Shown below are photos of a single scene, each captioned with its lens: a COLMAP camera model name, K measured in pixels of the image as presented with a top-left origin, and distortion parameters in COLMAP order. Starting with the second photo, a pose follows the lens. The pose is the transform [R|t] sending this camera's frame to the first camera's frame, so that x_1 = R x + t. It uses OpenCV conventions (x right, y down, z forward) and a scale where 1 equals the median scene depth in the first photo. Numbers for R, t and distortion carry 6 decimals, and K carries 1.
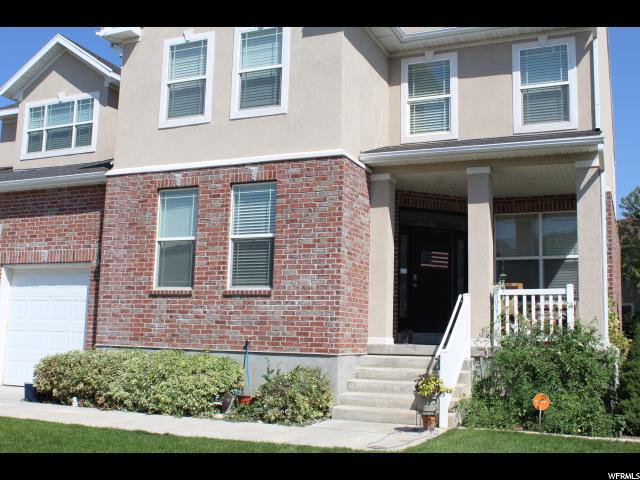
lens RADIAL K [[719.9, 0, 320.0], [0, 719.9, 240.0], [0, 0, 1]] dist [-0.073365, 0.040837]
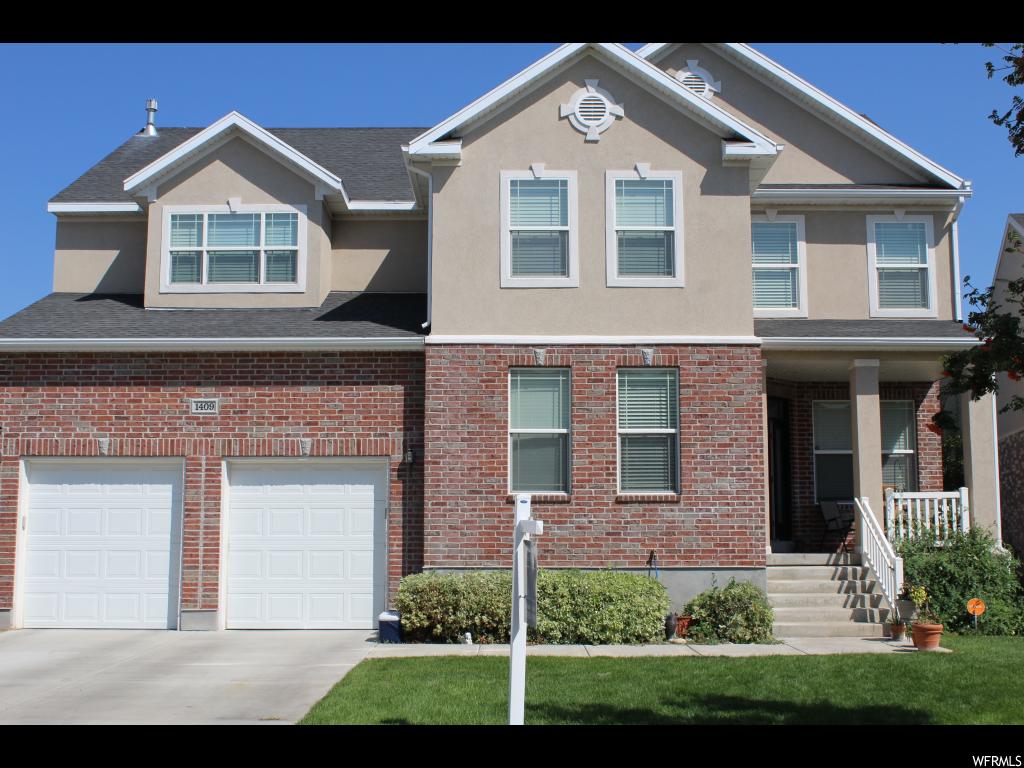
lens RADIAL K [[1288.0, 0, 512.0], [0, 1288.0, 384.0], [0, 0, 1]] dist [-0.039541, 0.005729]
pose [[0.912159, 0.025469, 0.409045, -0.840340], [-0.032043, 0.999444, 0.009226, -0.068008], [-0.408583, -0.021522, 0.912468, -0.307872]]
